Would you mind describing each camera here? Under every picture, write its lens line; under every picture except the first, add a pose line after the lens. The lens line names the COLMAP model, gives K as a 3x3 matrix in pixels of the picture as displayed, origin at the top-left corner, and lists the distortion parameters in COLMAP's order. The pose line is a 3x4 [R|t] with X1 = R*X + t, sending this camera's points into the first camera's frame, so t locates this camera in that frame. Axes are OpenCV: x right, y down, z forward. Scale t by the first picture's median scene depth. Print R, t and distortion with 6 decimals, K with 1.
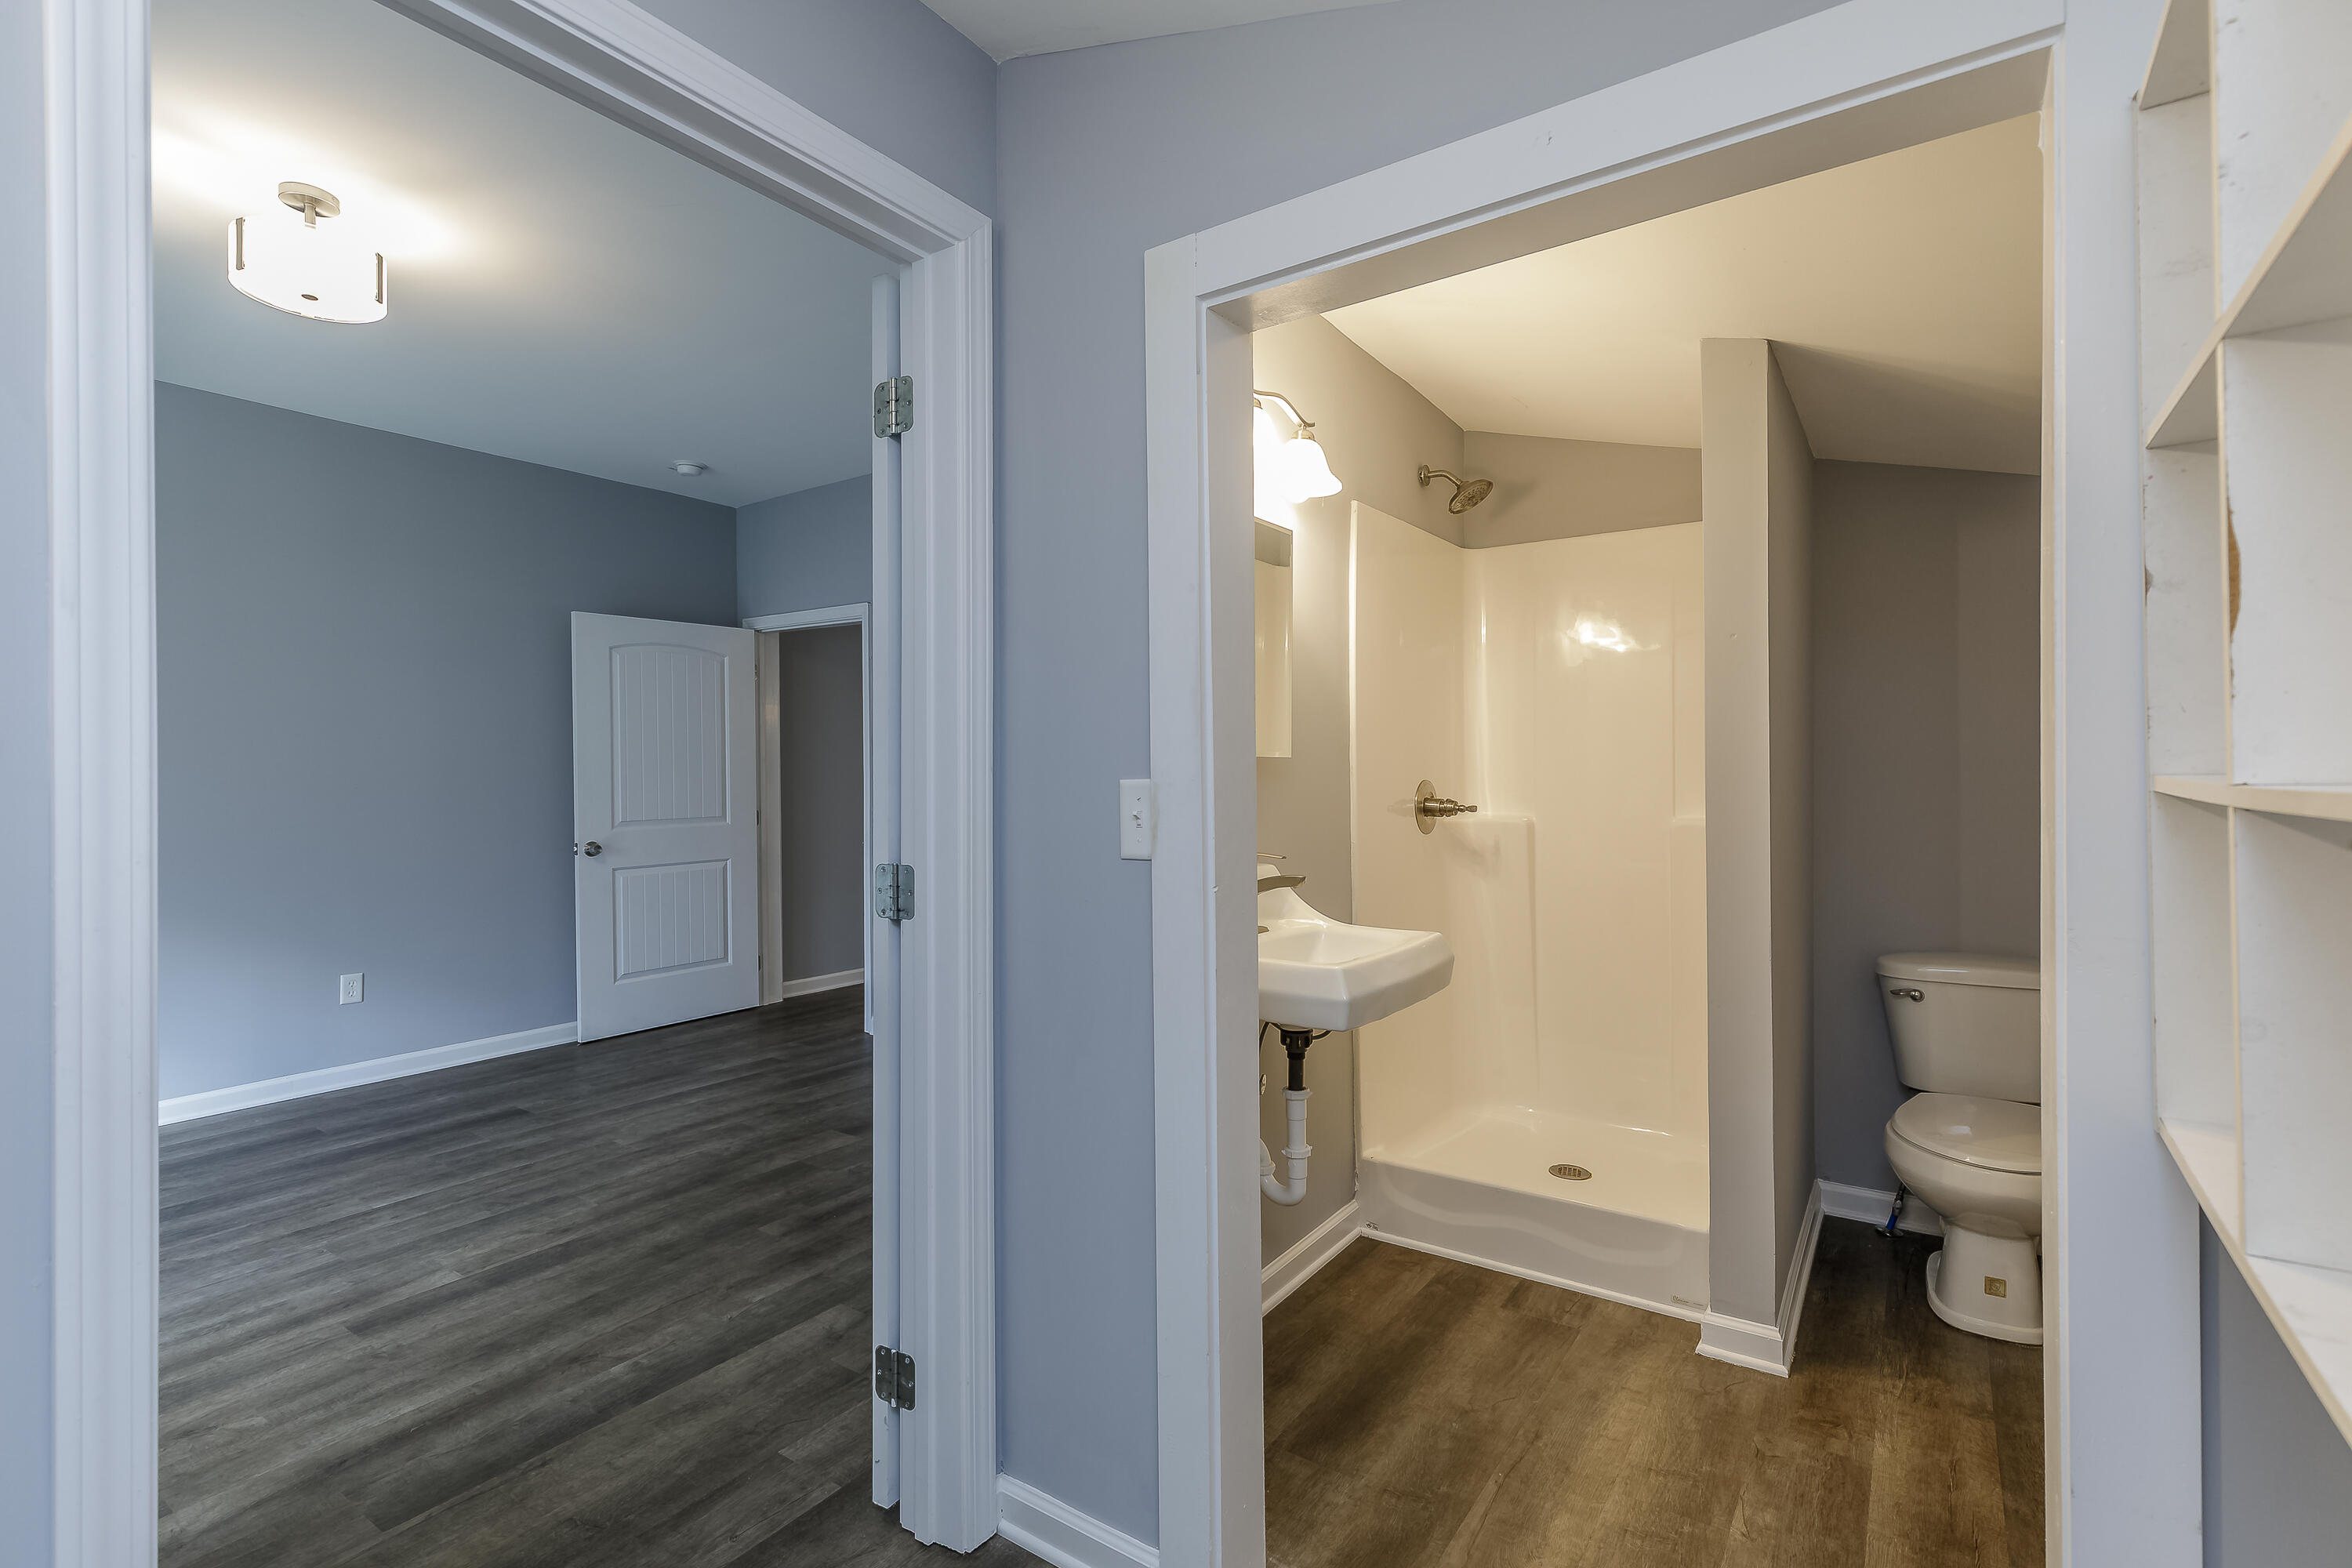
lens RADIAL K [[1077.4, 0, 1191.2], [0, 1077.4, 776.2], [0, 0, 1]] dist [0.001946, -0.000595]
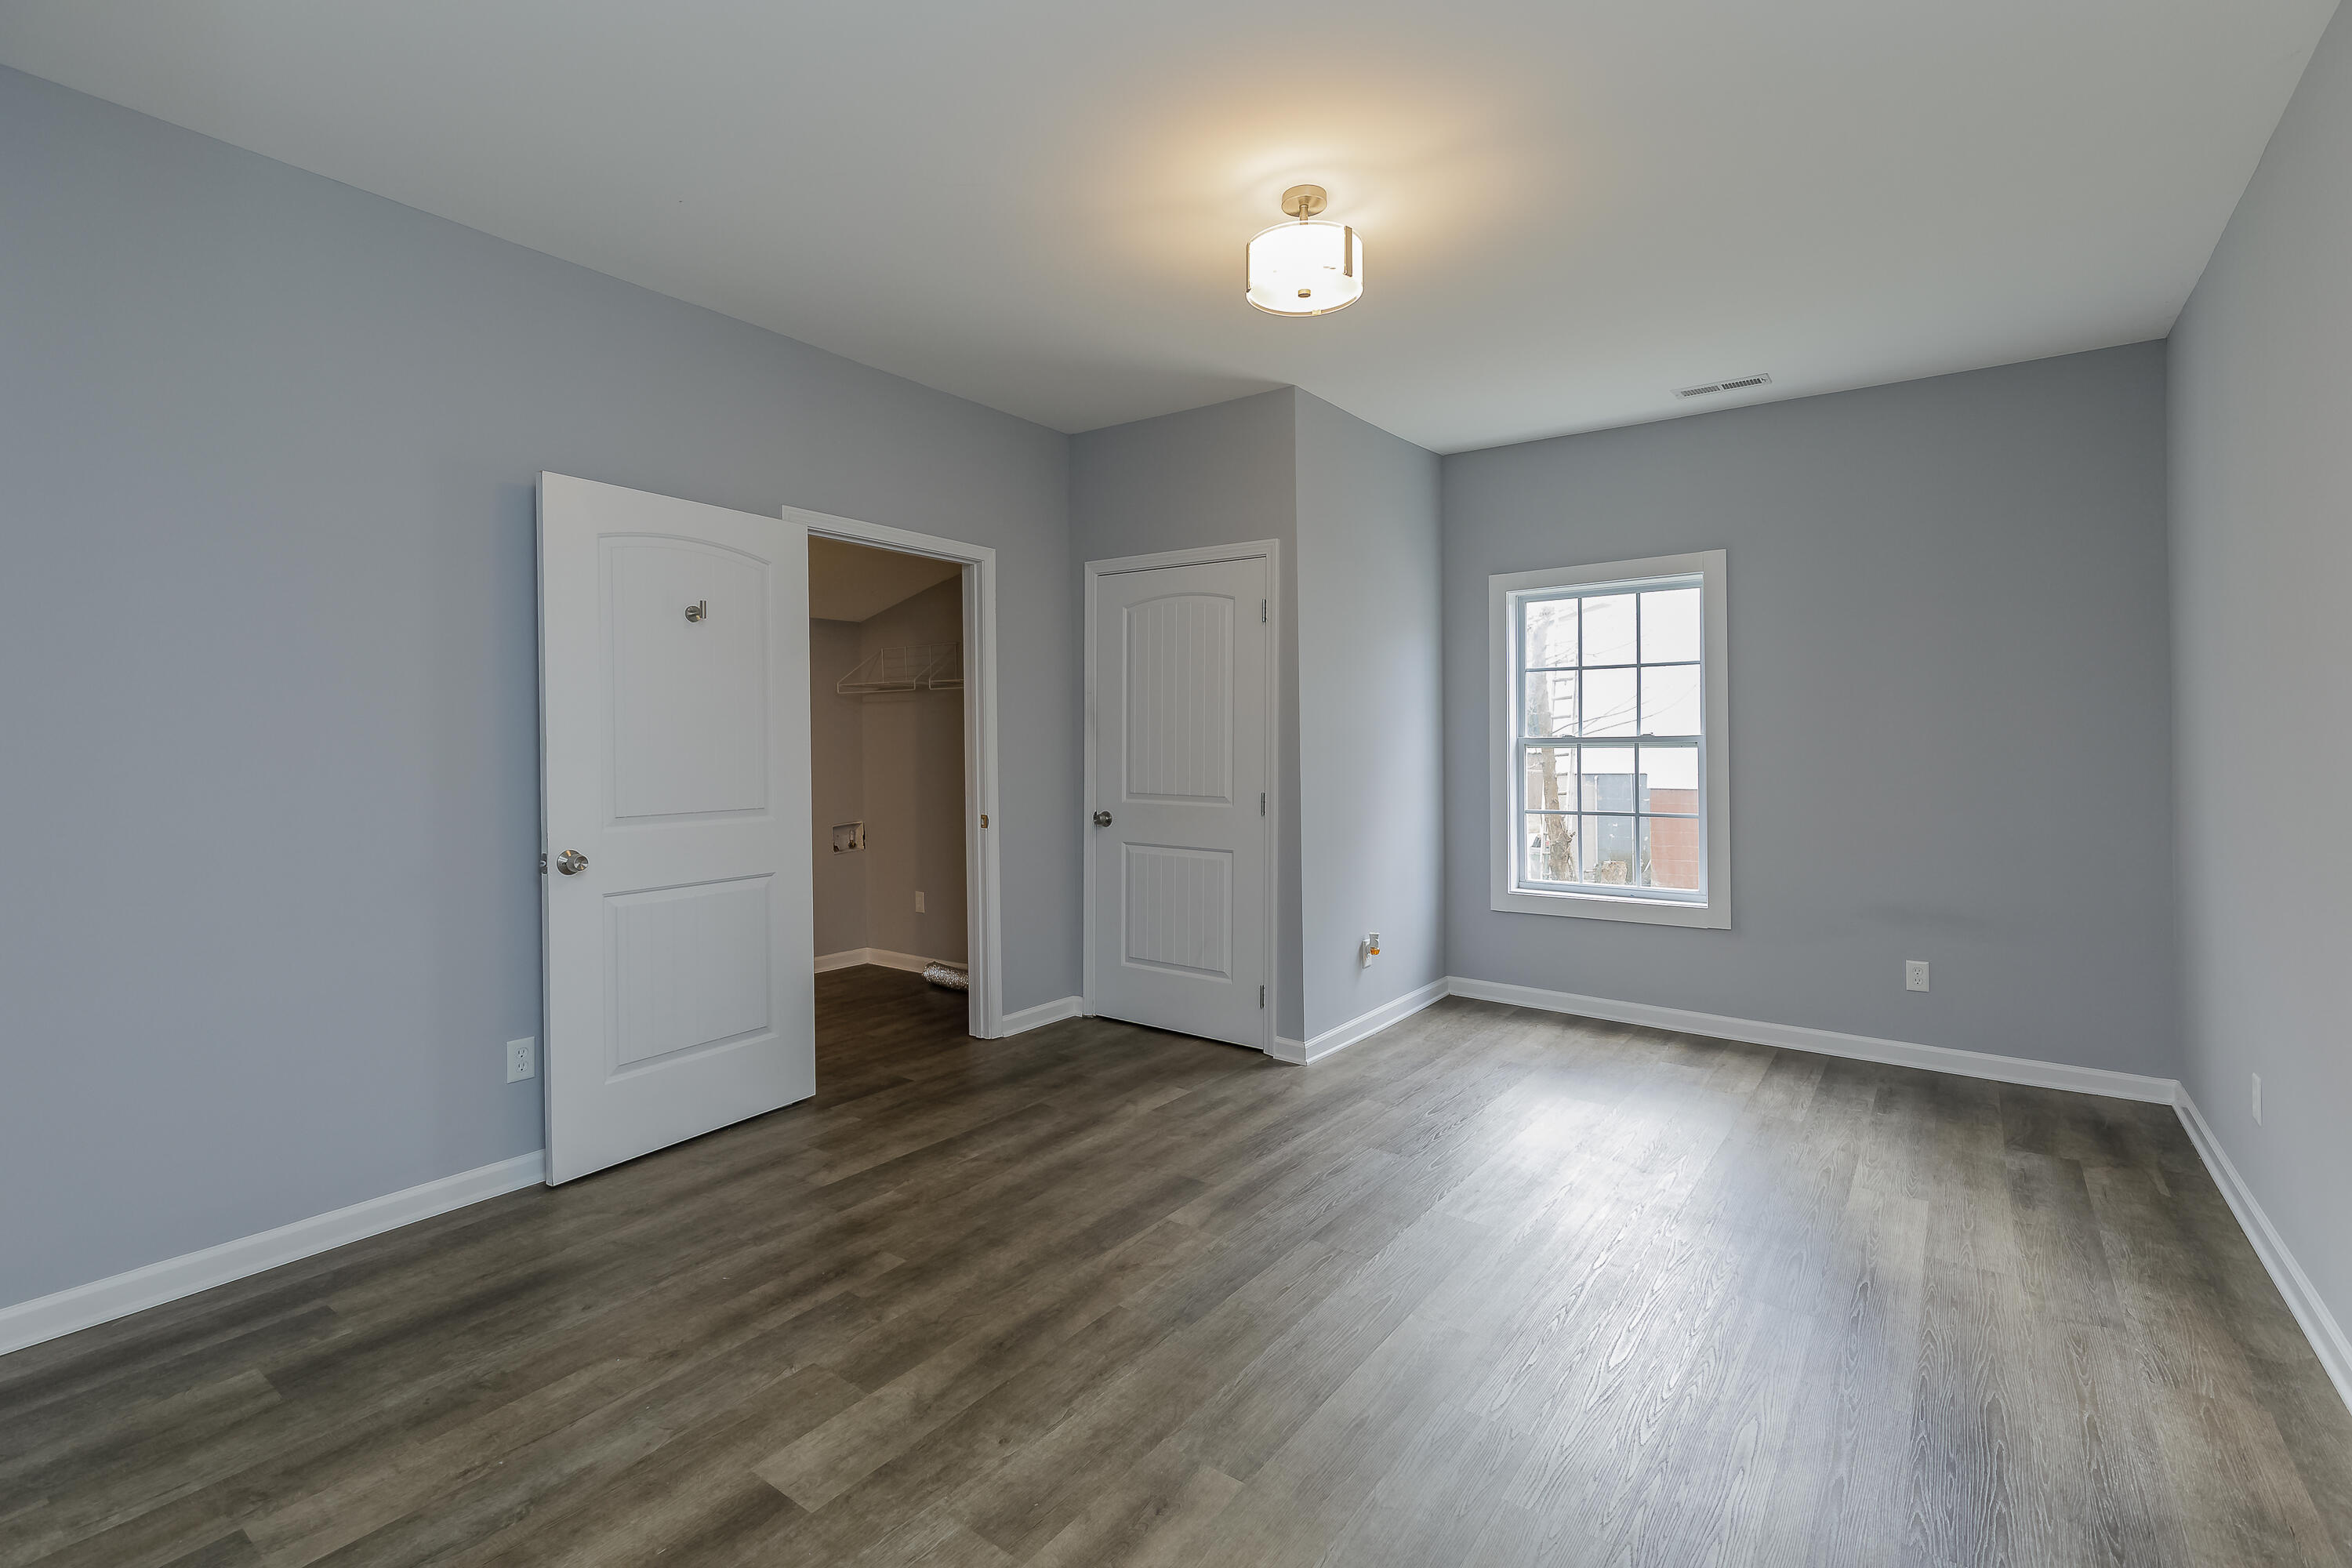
lens RADIAL K [[1066.4, 0, 1176.0], [0, 1066.4, 784.0], [0, 0, 1]] dist [0.001194, 0.000007]
pose [[-0.999508, 0.006611, 0.030659, -0.665598], [0.007665, 0.999379, 0.034385, -0.006629], [-0.030412, 0.034603, -0.998938, 1.893830]]
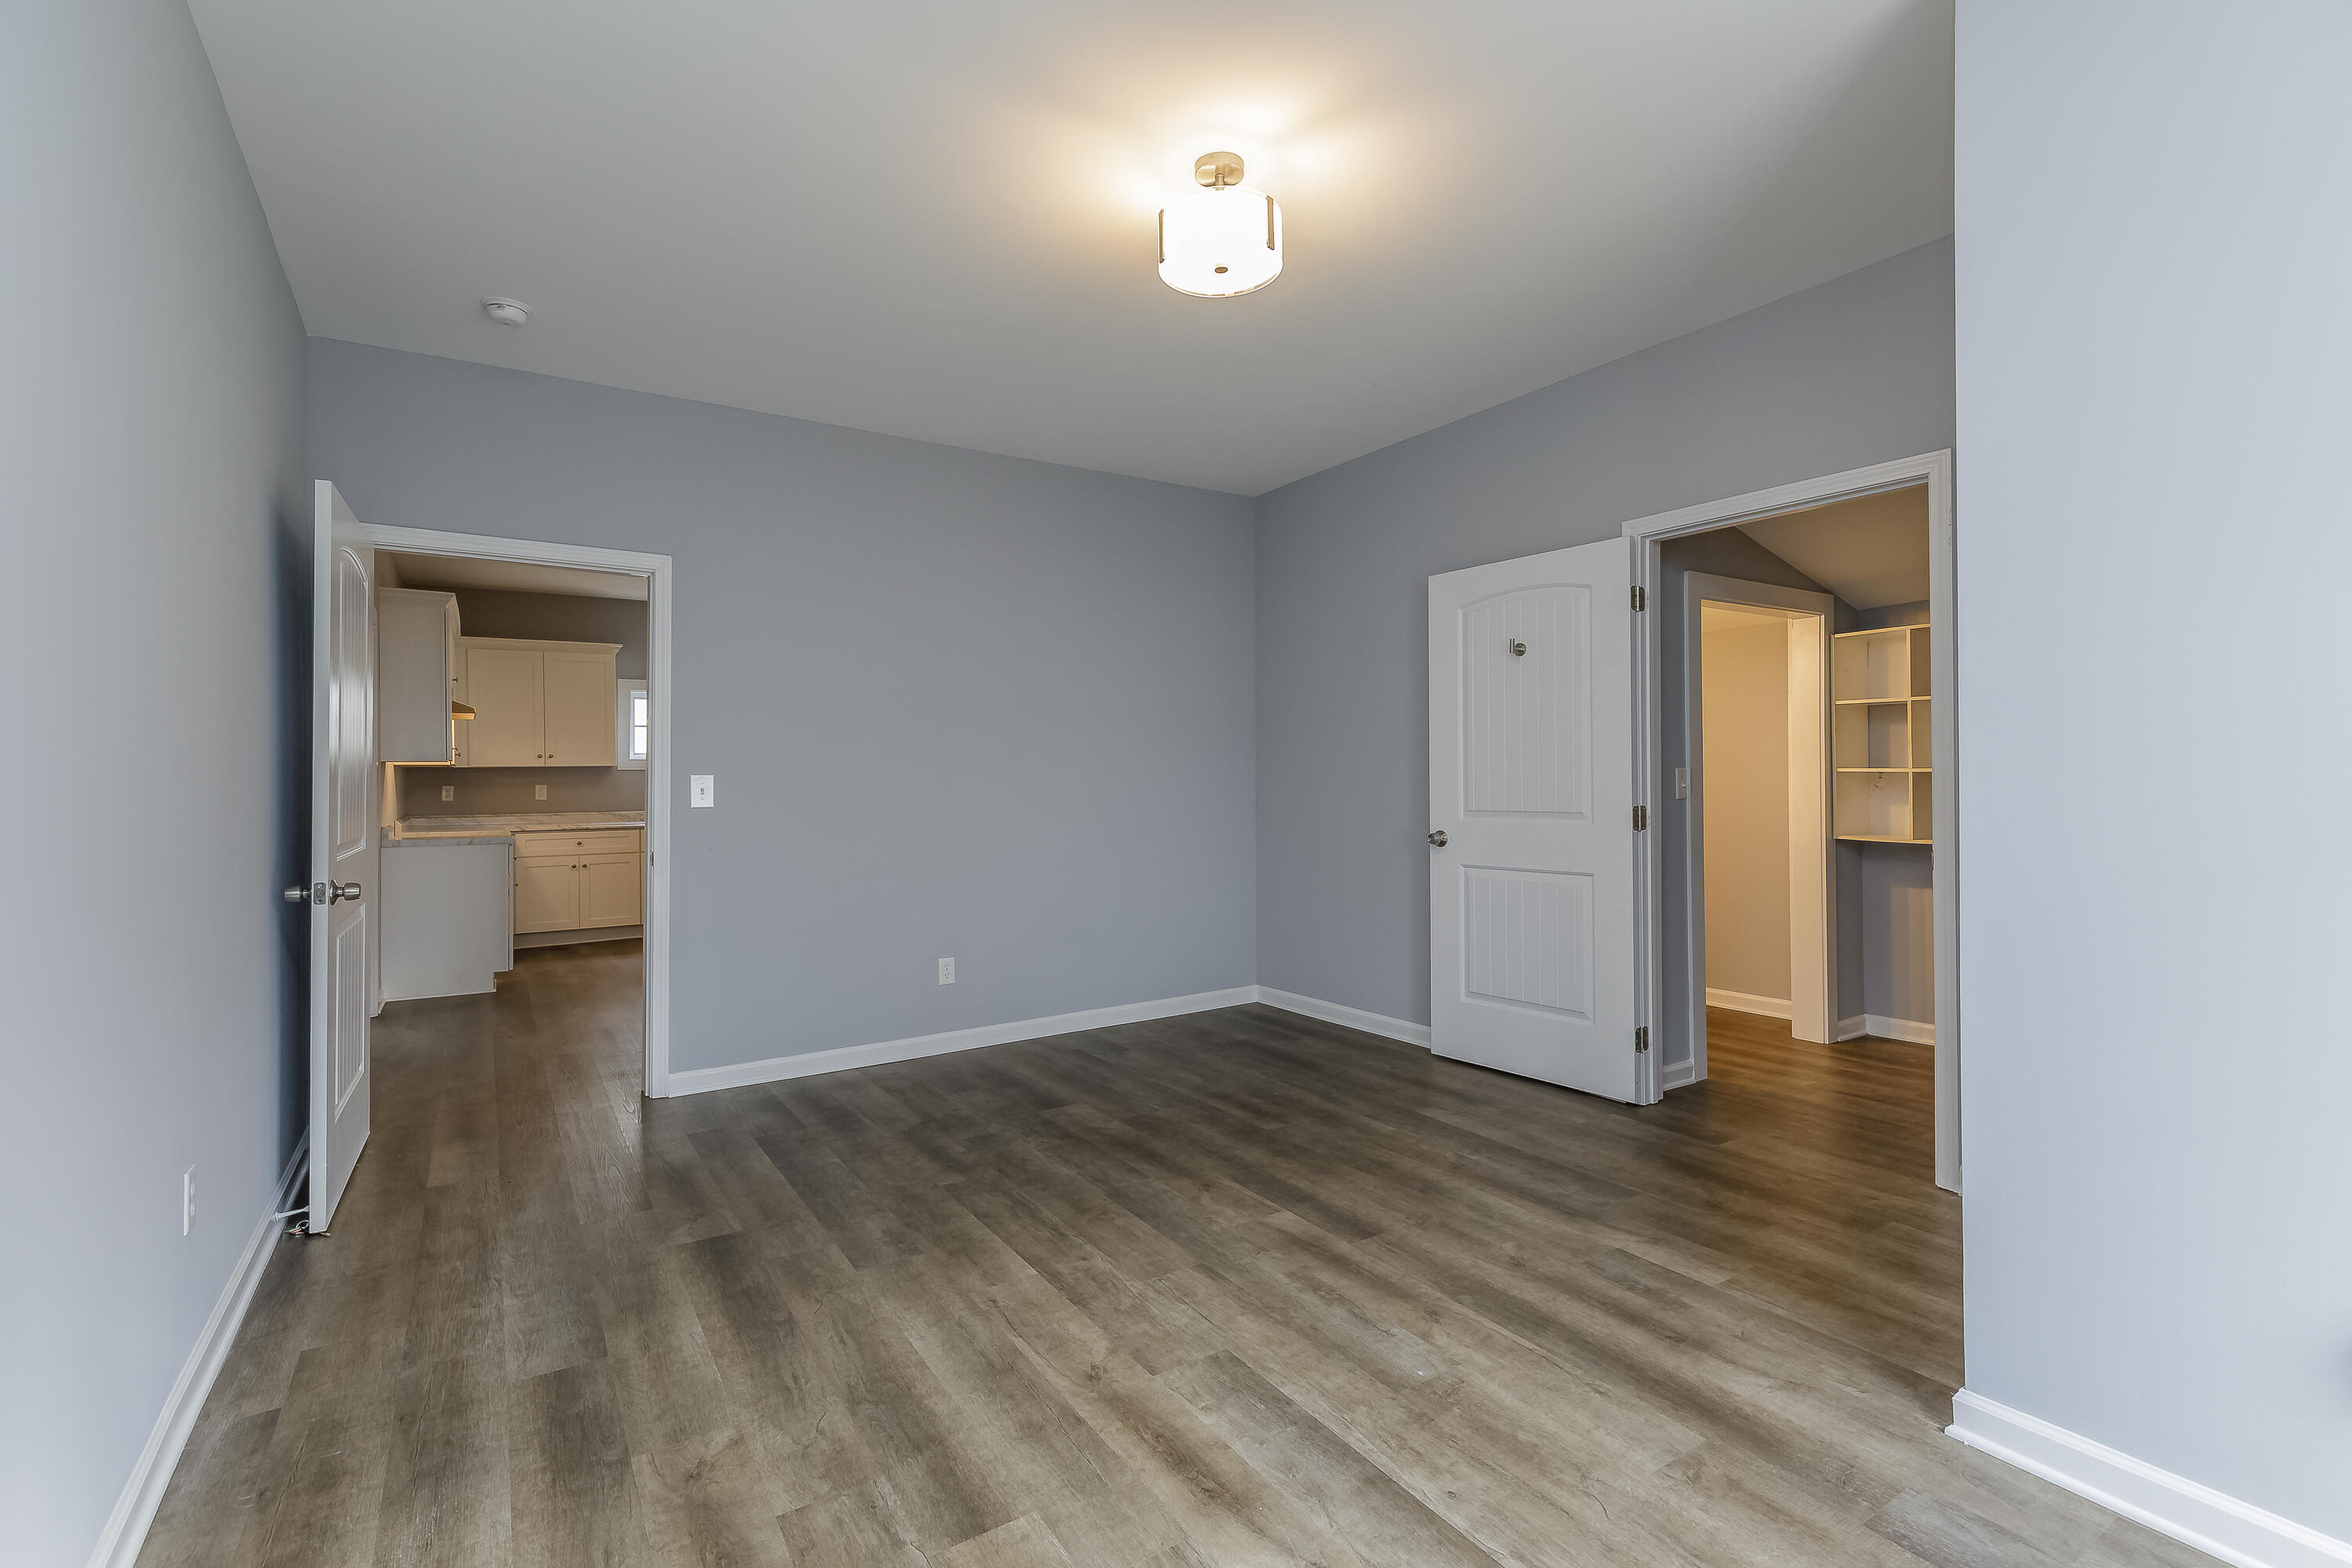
lens RADIAL K [[1077.4, 0, 1191.2], [0, 1077.4, 776.2], [0, 0, 1]] dist [0.001946, -0.000595]
pose [[0.384816, 0.003998, 0.922985, -1.608818], [0.007973, 0.999939, -0.007655, 0.020852], [-0.922959, 0.010305, 0.384760, 0.606311]]
